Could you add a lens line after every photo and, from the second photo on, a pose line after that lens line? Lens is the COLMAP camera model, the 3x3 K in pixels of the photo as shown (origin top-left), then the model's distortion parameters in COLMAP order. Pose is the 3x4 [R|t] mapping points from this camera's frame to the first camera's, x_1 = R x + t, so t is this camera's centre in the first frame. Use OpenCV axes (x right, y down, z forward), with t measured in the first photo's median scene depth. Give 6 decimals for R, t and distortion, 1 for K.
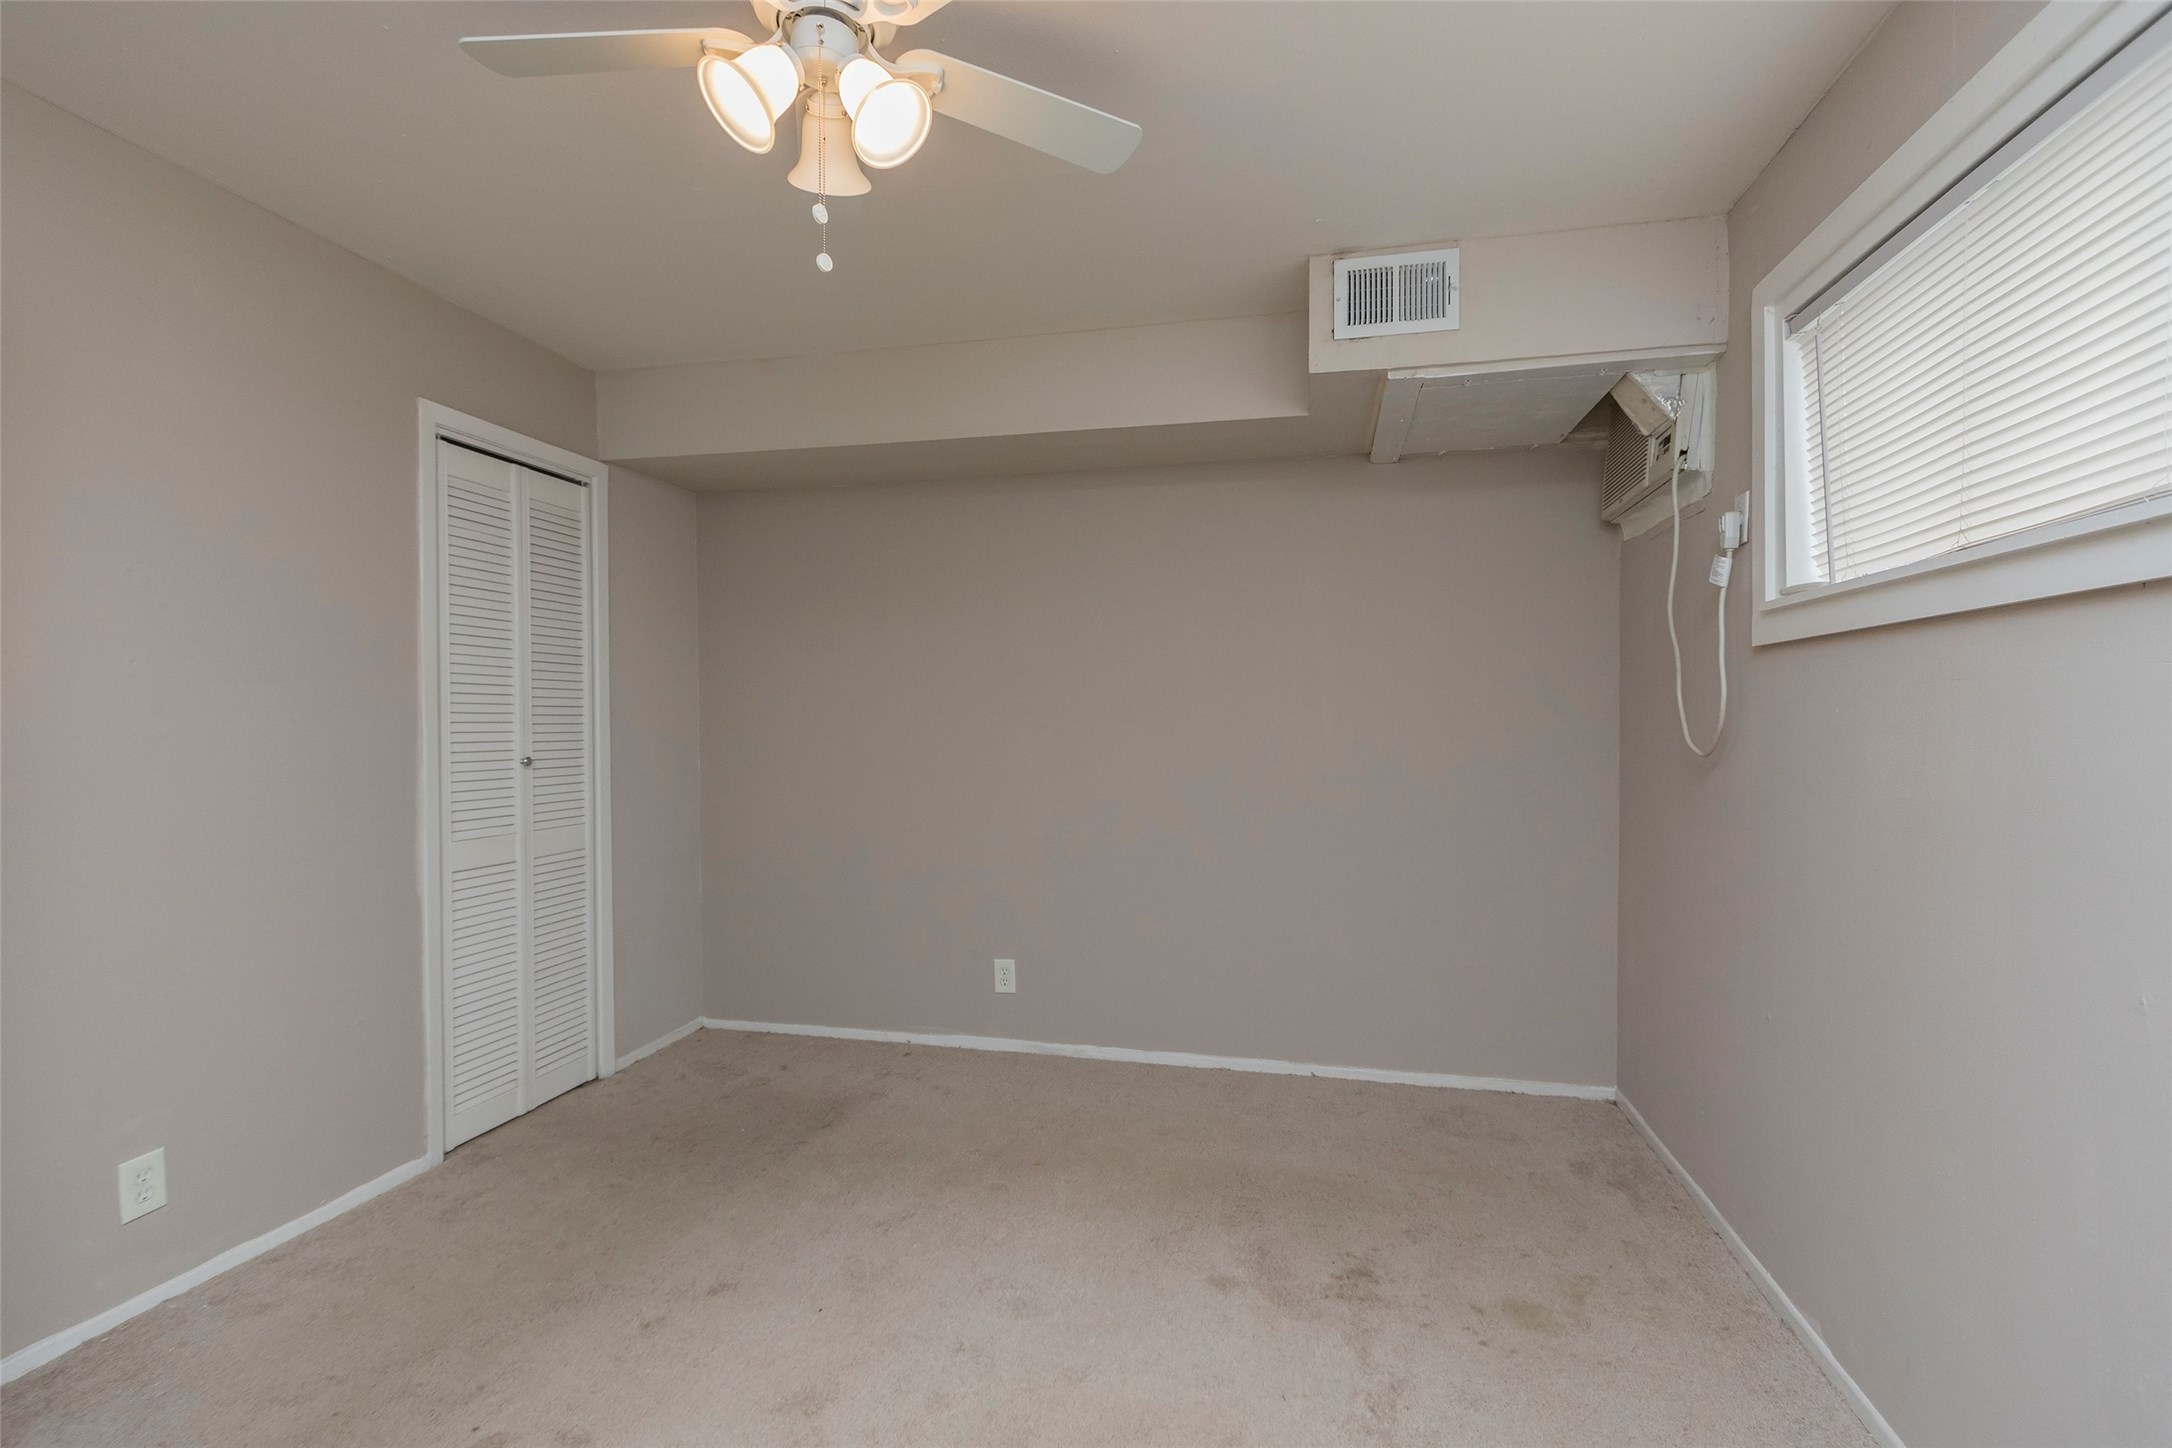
lens RADIAL K [[977.6, 0, 1080.5], [0, 977.6, 733.0], [0, 0, 1]] dist [0.003795, -0.000859]
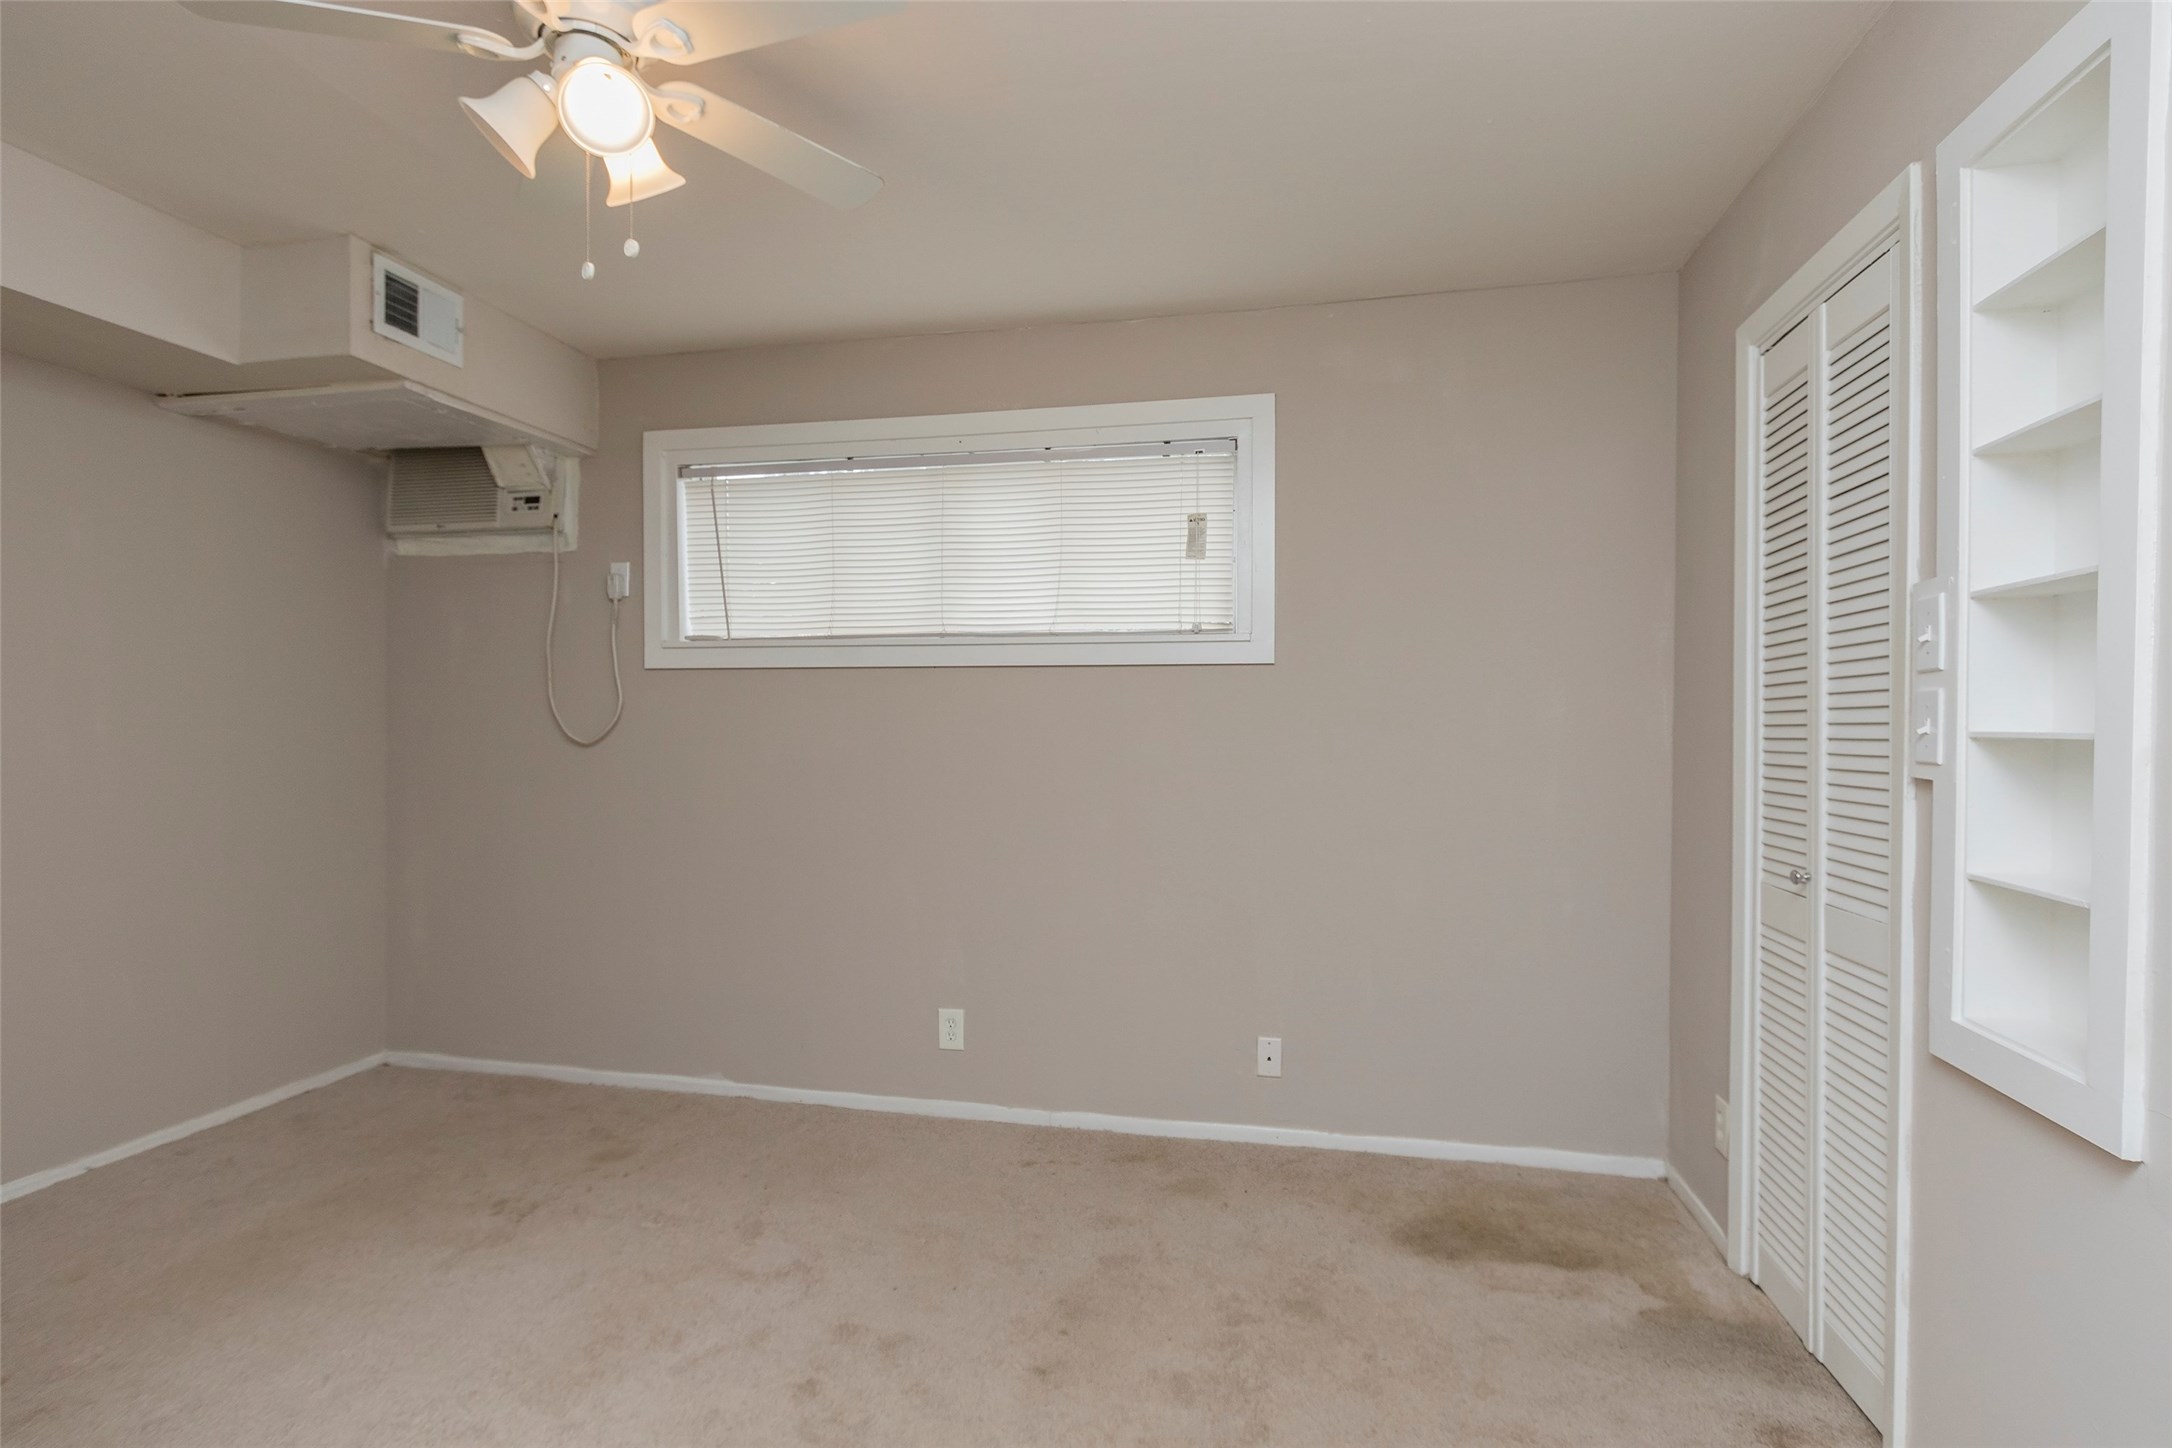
lens RADIAL K [[1096.1, 0, 1069.4], [0, 1096.1, 727.3], [0, 0, 1]] dist [0.003032, 0.001083]
pose [[-0.006219, -0.005642, 0.999965, -0.866555], [0.006650, 0.999962, 0.005683, -0.001706], [-0.999959, 0.006685, -0.006182, 0.305529]]
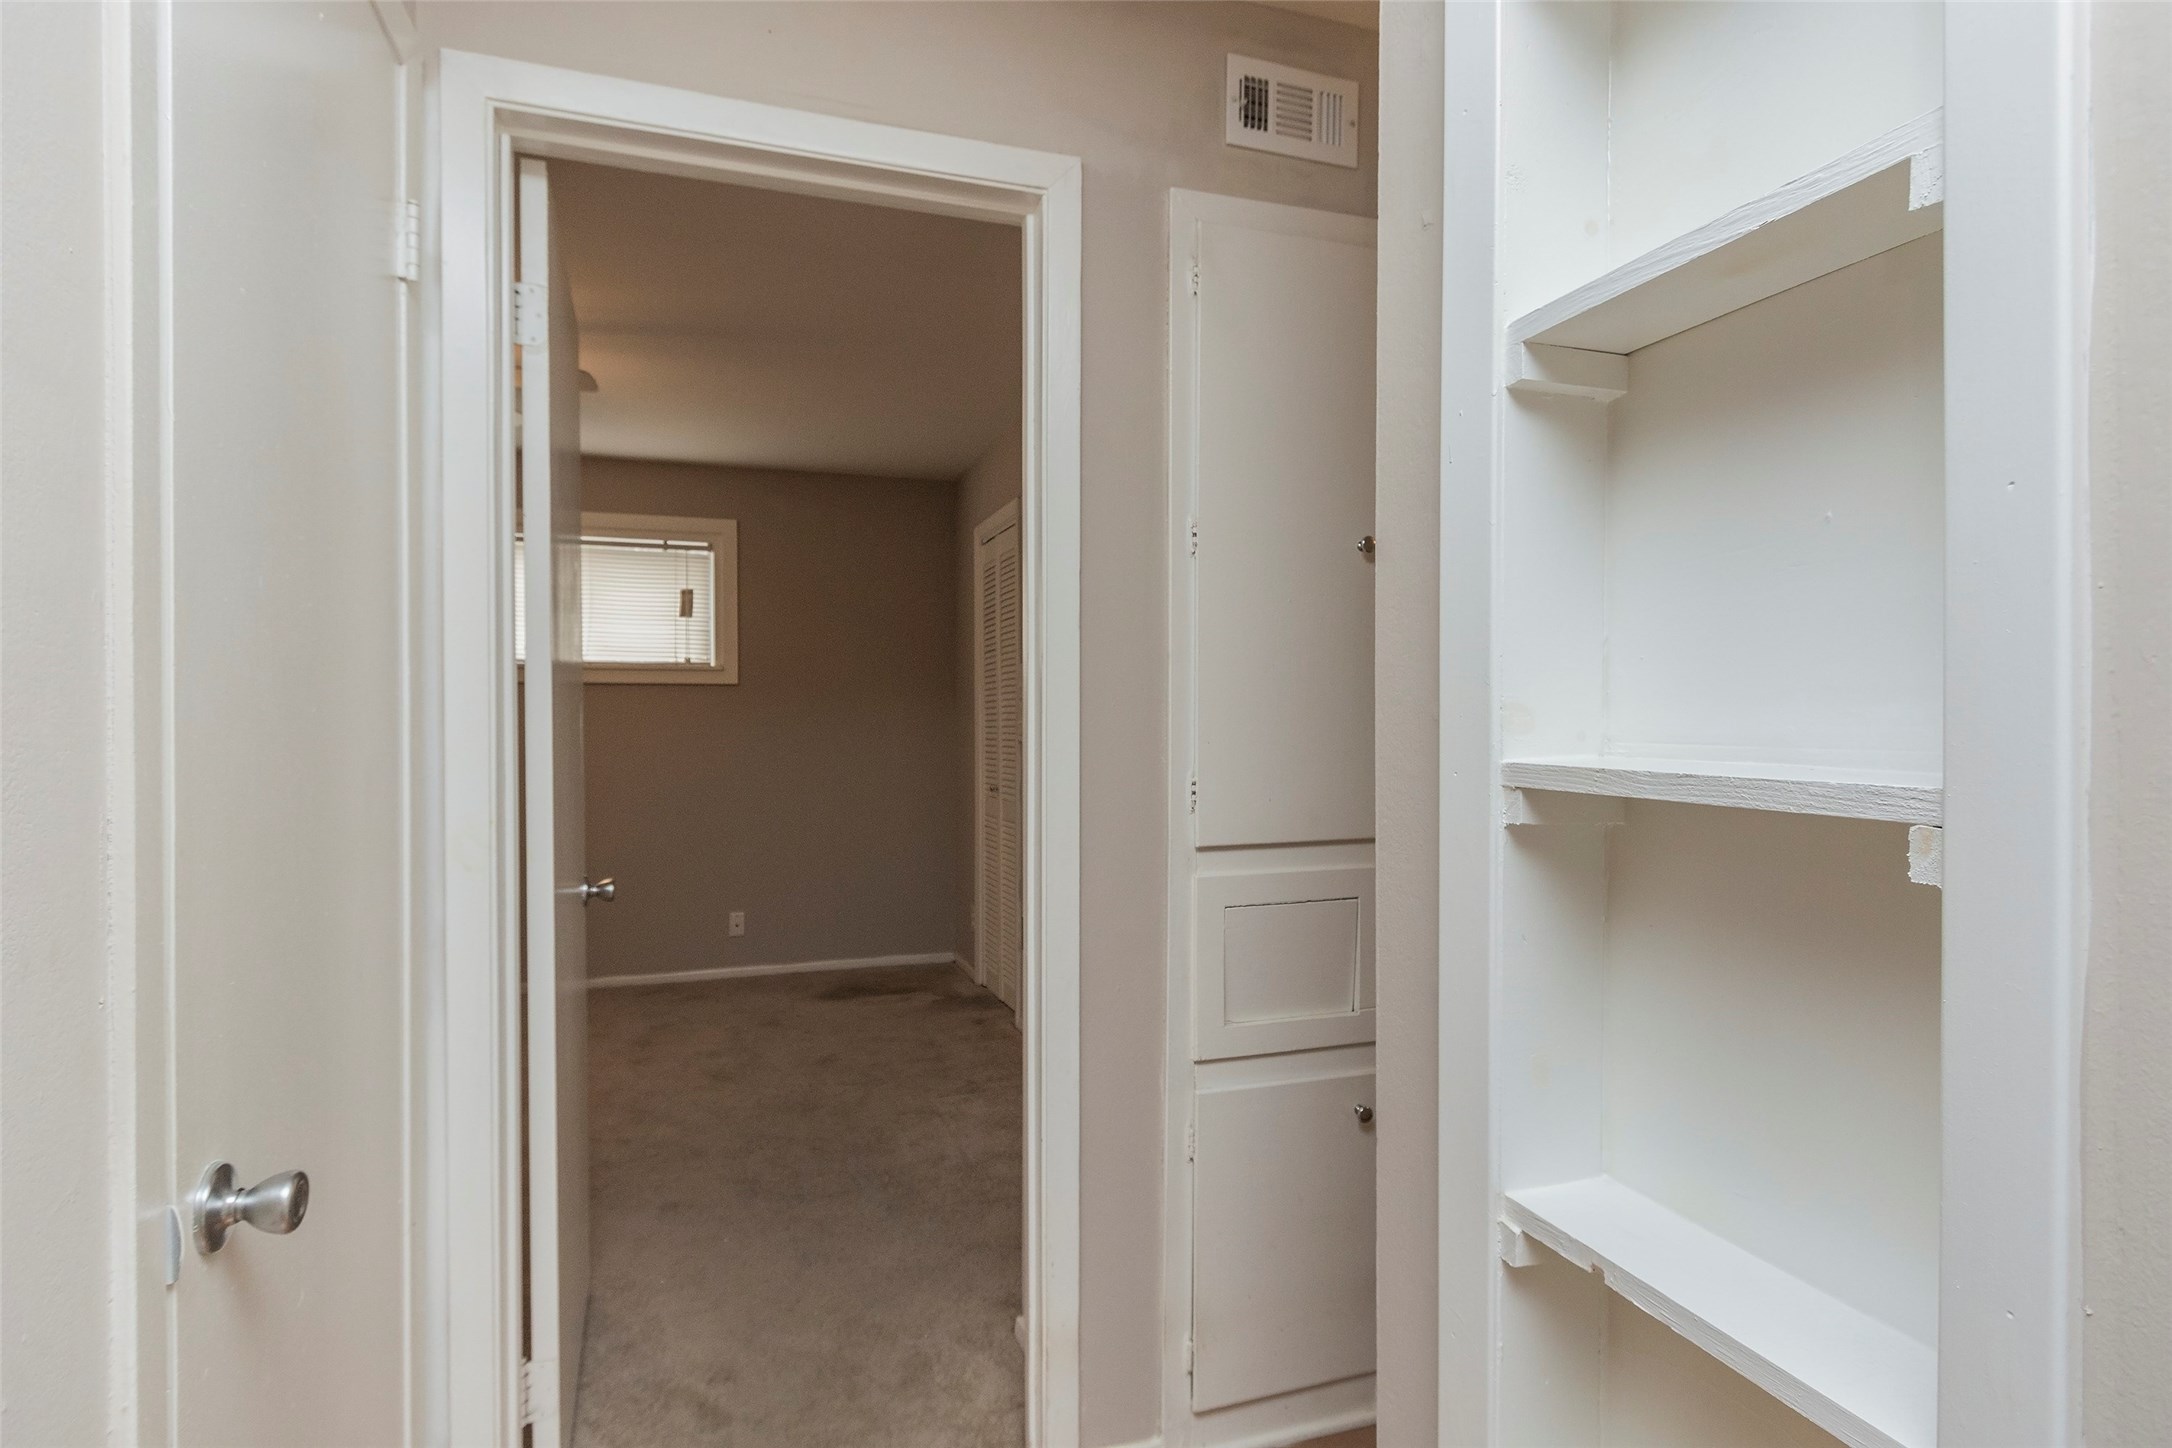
lens RADIAL K [[1096.1, 0, 1075.9], [0, 1096.1, 731.4], [0, 0, 1]] dist [0.003032, 0.001083]
pose [[-0.526847, -0.001593, 0.849959, -1.711567], [0.009689, 0.999922, 0.007880, 0.012178], [-0.849905, 0.012387, -0.526790, 0.614823]]
